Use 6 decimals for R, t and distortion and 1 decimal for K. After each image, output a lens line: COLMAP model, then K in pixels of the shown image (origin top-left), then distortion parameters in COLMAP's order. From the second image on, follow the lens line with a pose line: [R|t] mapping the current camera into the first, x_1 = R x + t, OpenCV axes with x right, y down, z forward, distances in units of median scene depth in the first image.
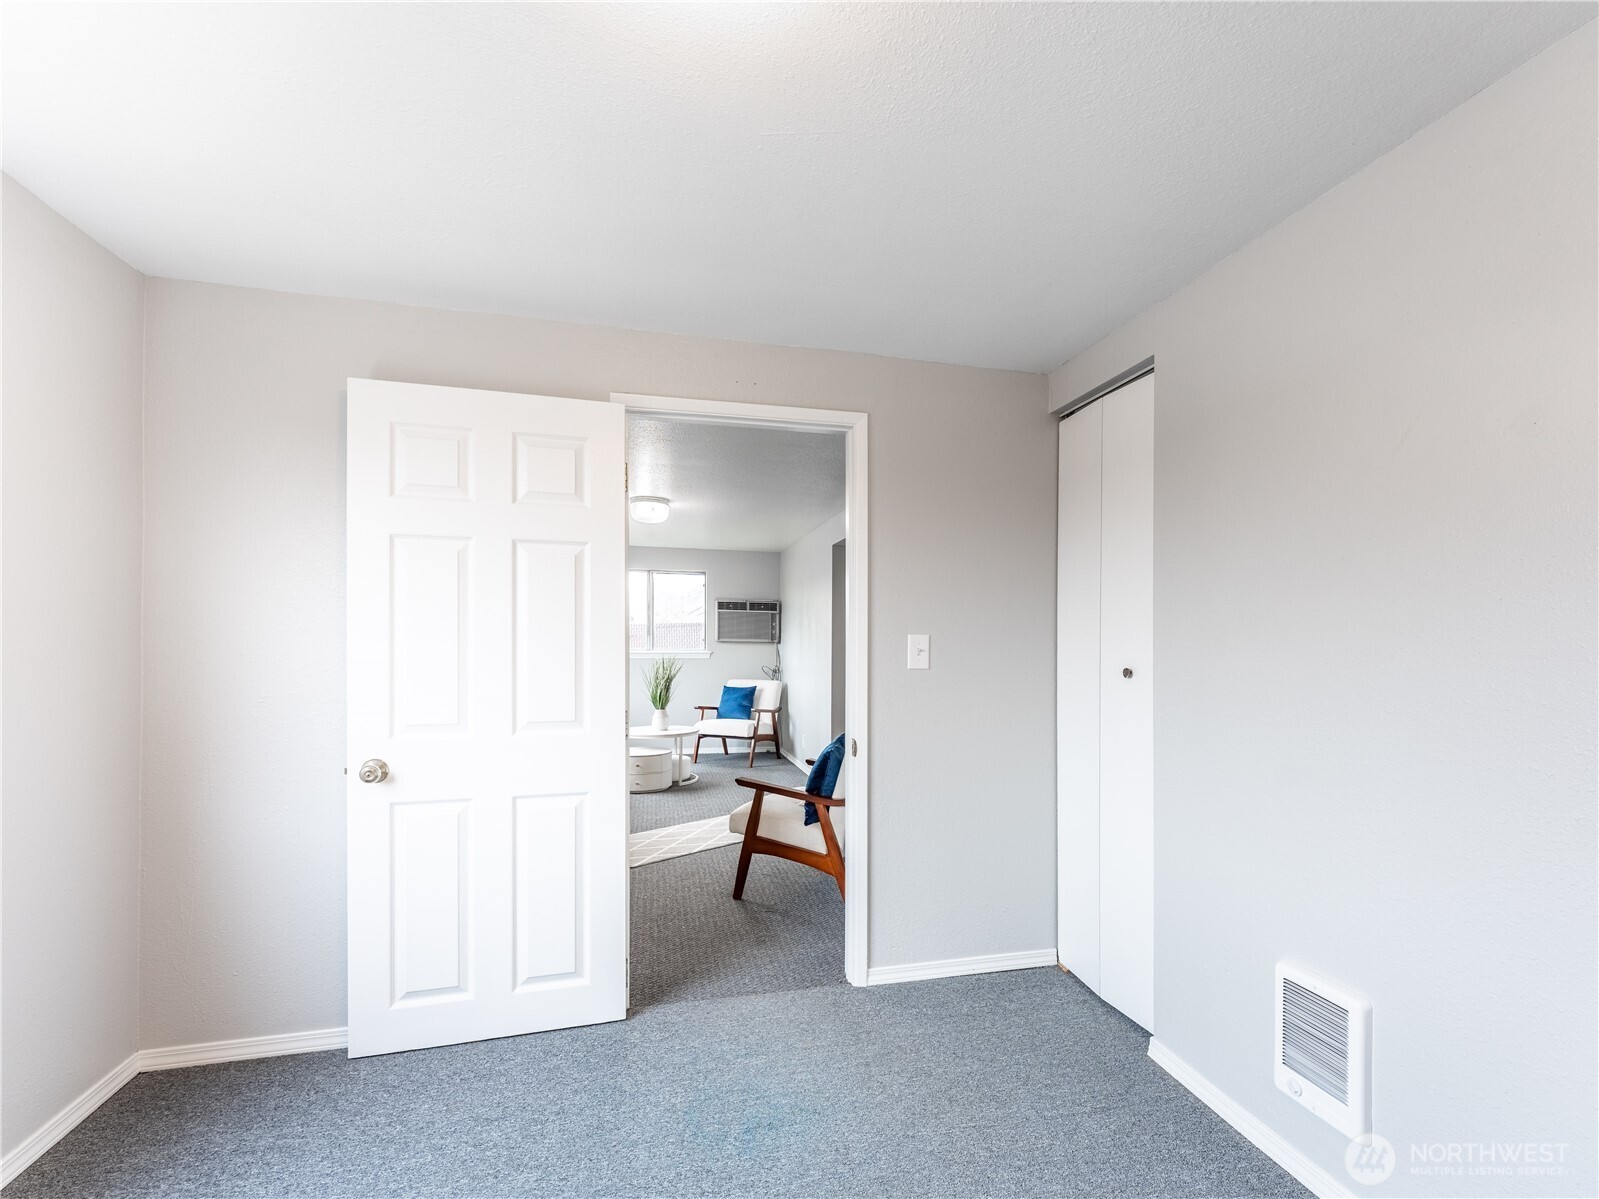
lens RADIAL K [[697.1, 0, 808.2], [0, 697.1, 642.6], [0, 0, 1]] dist [0.000904, 0.001033]
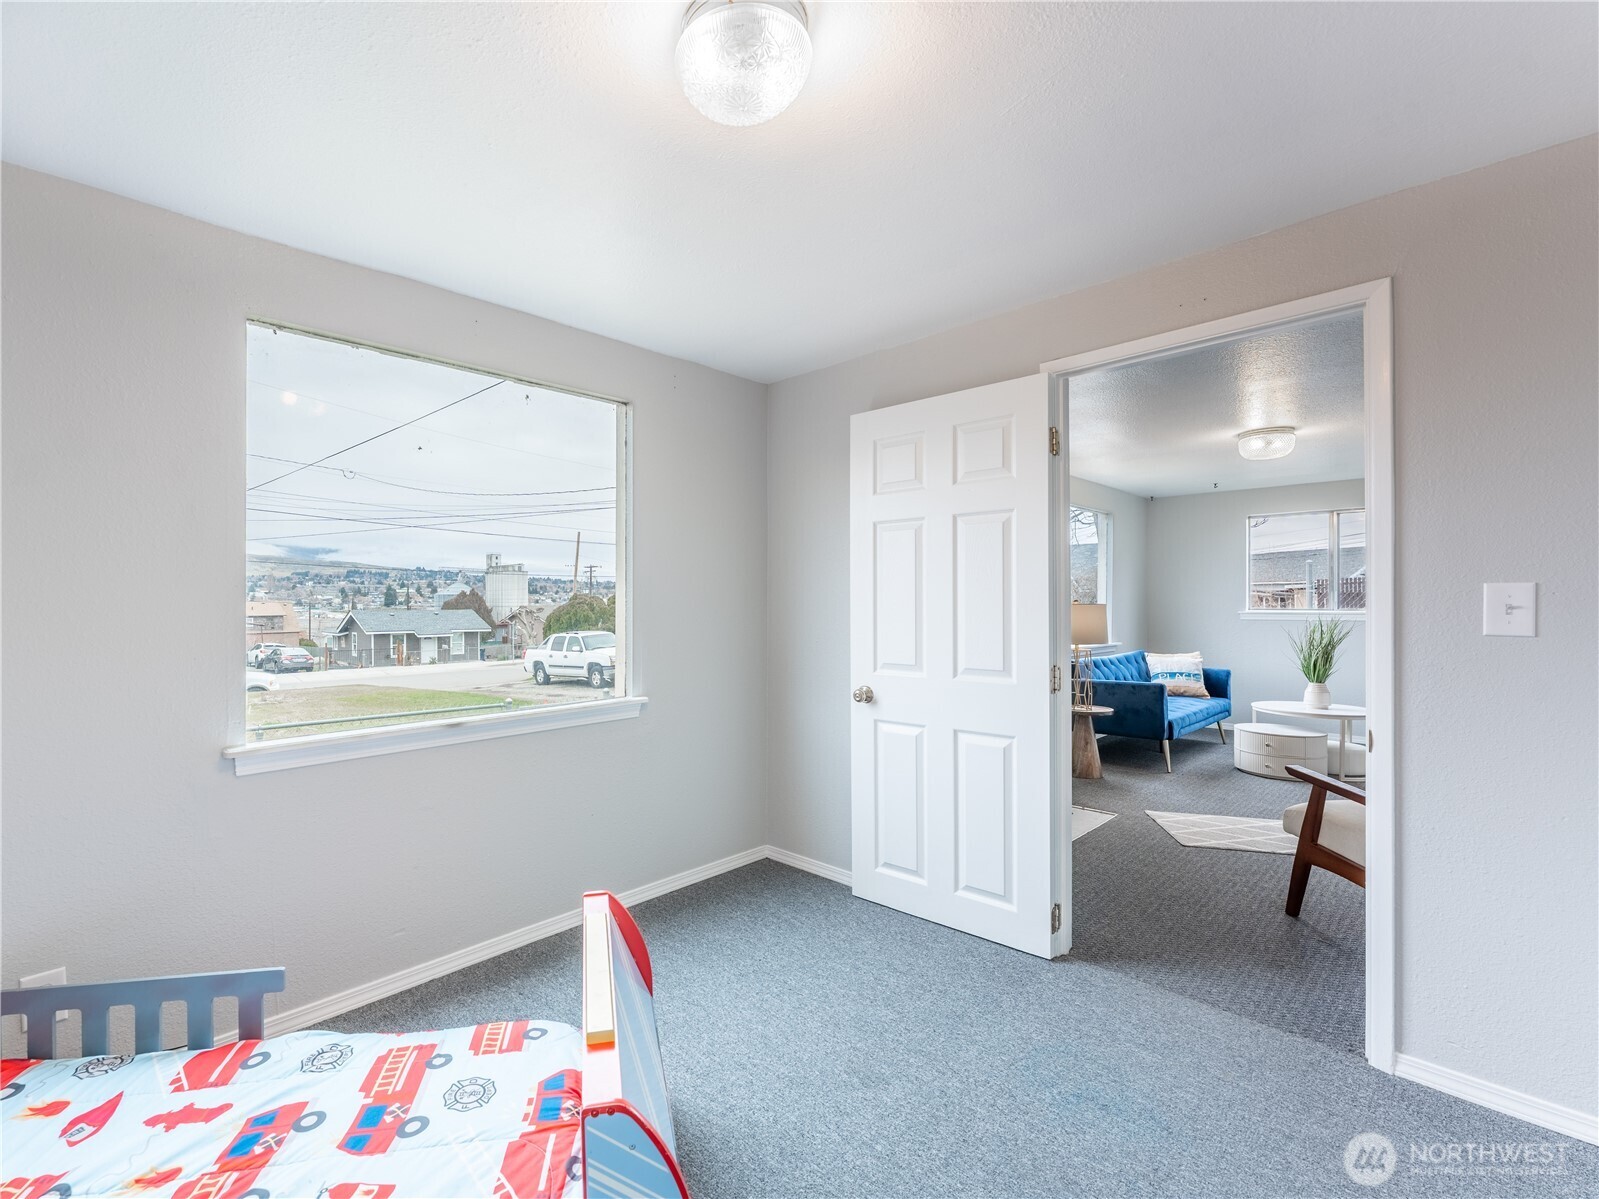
lens RADIAL K [[697.1, 0, 772.7], [0, 697.1, 604.4], [0, 0, 1]] dist [0.000904, 0.001033]
pose [[0.540941, -0.005919, -0.841039, 0.377369], [0.007485, 0.999970, -0.002223, 0.005644], [0.841027, -0.005092, 0.540969, 0.082361]]
